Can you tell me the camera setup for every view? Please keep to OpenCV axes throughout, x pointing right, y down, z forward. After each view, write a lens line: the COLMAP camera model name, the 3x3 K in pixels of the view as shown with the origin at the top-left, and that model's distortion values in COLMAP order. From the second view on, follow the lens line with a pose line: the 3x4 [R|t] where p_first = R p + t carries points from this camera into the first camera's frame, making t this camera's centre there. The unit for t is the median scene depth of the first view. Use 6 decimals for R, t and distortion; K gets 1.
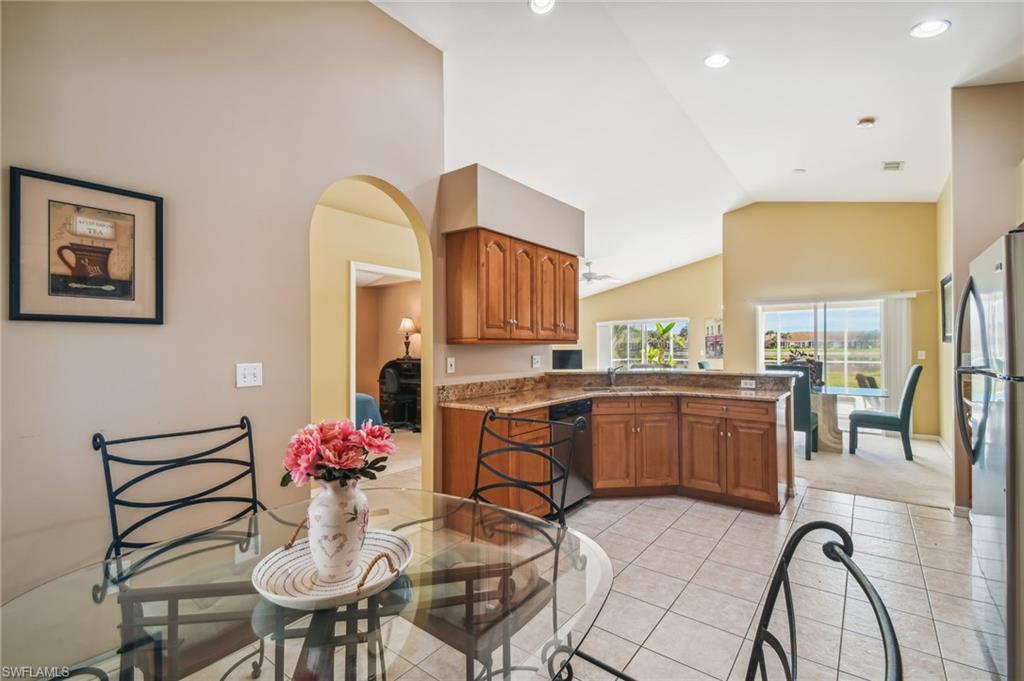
lens RADIAL K [[444.6, 0, 508.7], [0, 444.6, 343.2], [0, 0, 1]] dist [0.001903, 0.000159]
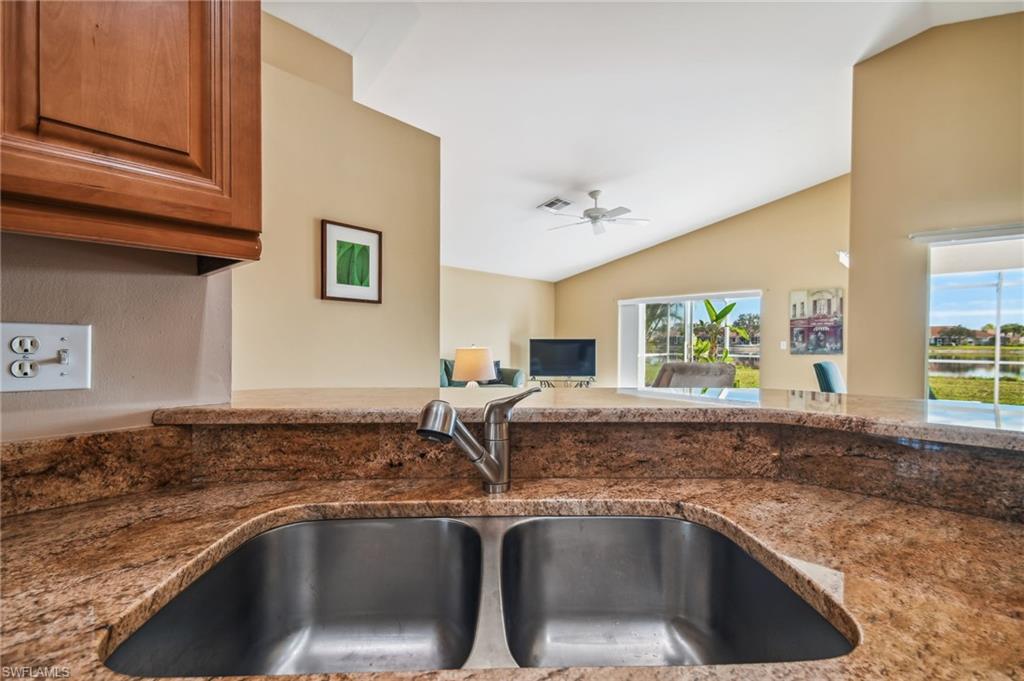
lens RADIAL K [[455.9, 0, 514.7], [0, 455.9, 340.9], [0, 0, 1]] dist [0.034856, -0.013639]
pose [[0.997312, 0.011030, -0.072440, 0.156705], [-0.010234, 0.999883, 0.011356, 0.017924], [0.072557, -0.010584, 0.997308, 0.488686]]
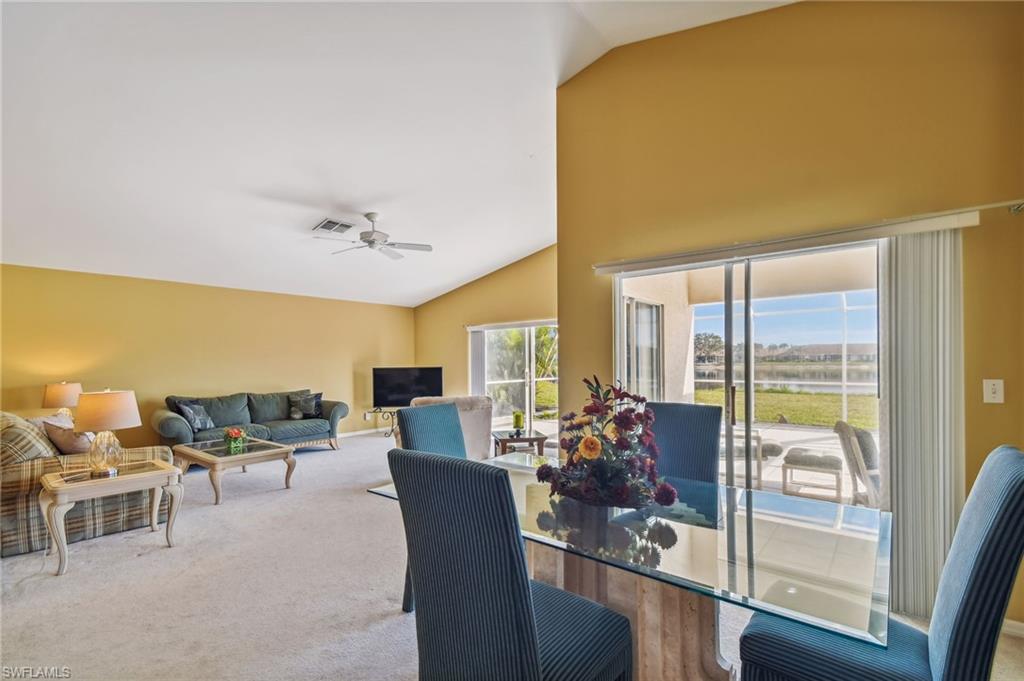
lens RADIAL K [[460.4, 0, 513.1], [0, 460.4, 361.7], [0, 0, 1]] dist [0.000487, 0.000012]
pose [[0.999997, -0.002174, 0.000930, 0.469171], [0.002165, 0.999944, 0.010351, -0.001175], [-0.000953, -0.010349, 0.999946, 0.545169]]
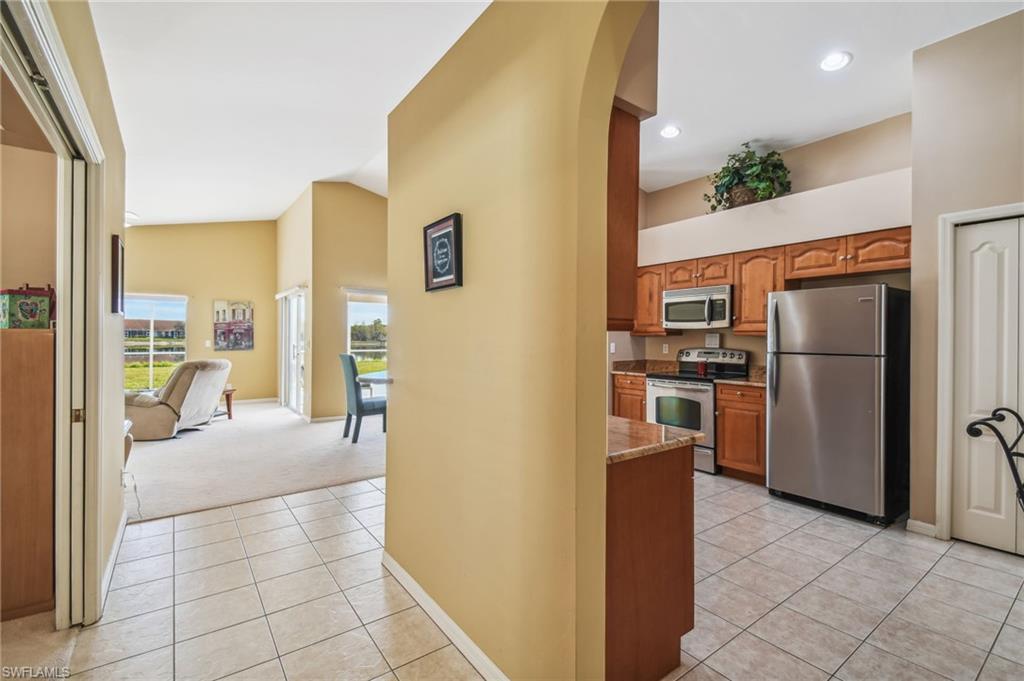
lens RADIAL K [[449.8, 0, 506.0], [0, 449.8, 338.9], [0, 0, 1]] dist [0.029509, 0.000066]
pose [[0.261695, 0.004405, 0.965140, -0.283044], [-0.017626, 0.999845, 0.000216, 0.006269], [-0.964990, -0.017068, 0.261732, 0.443781]]
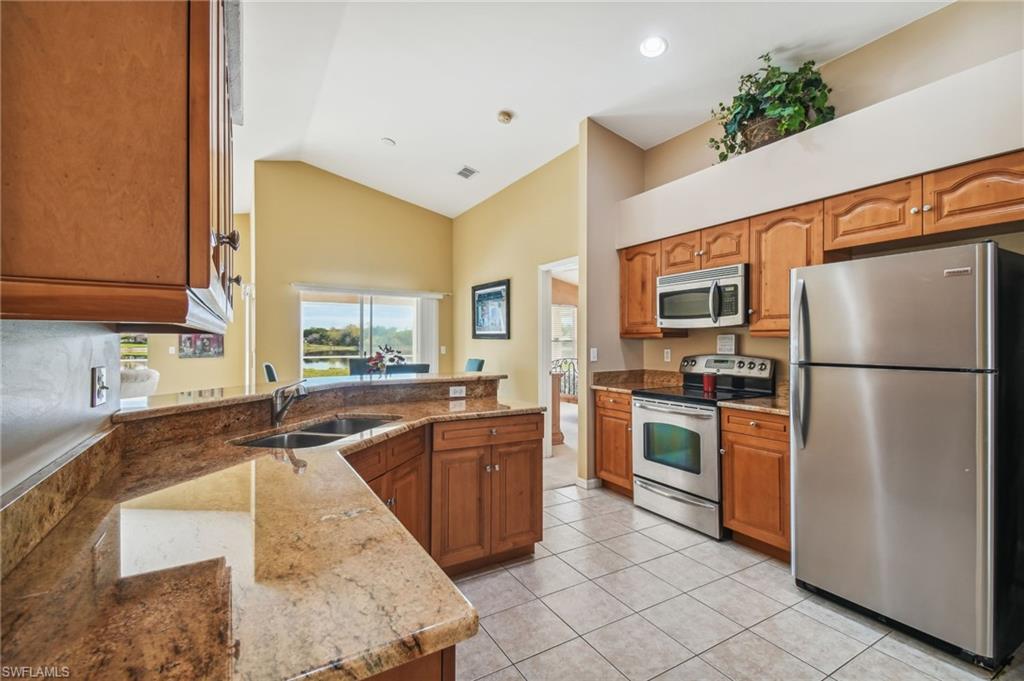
lens RADIAL K [[455.9, 0, 514.7], [0, 455.9, 340.9], [0, 0, 1]] dist [0.034856, -0.013639]
pose [[0.350504, 0.006330, 0.936540, -0.085023], [-0.011439, 0.999931, -0.002478, 0.003611], [-0.936491, -0.009845, 0.350553, 0.360552]]
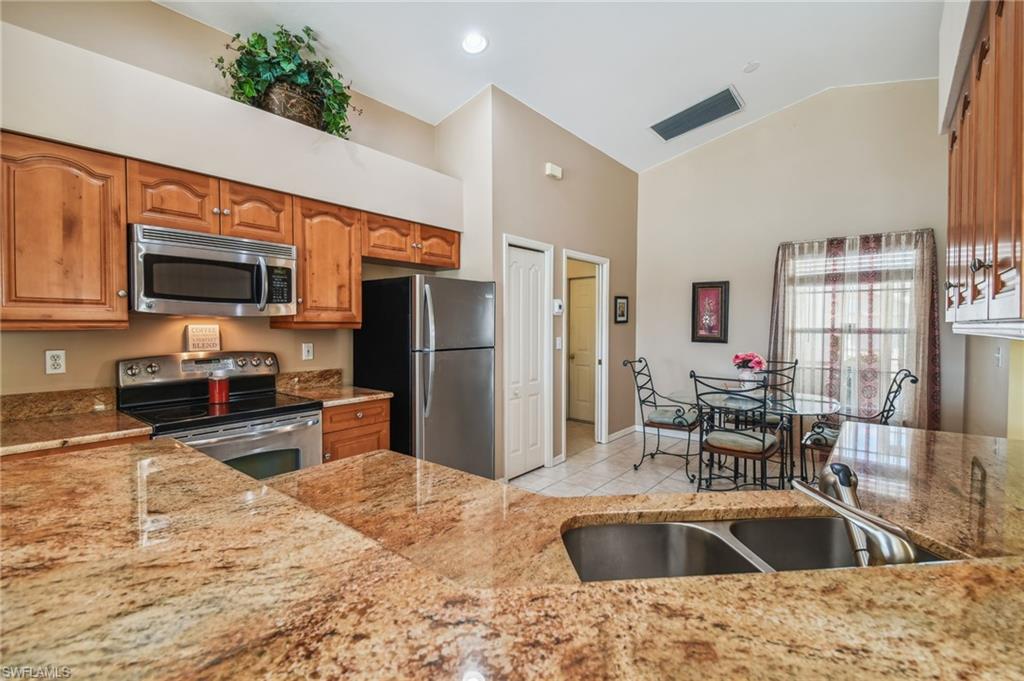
lens RADIAL K [[455.9, 0, 514.7], [0, 455.9, 340.9], [0, 0, 1]] dist [0.034856, -0.013639]
pose [[-0.999949, 0.006629, -0.007570, 0.219294], [0.006478, 0.999784, 0.019736, -0.000145], [0.007699, 0.019686, -0.999777, 0.702170]]
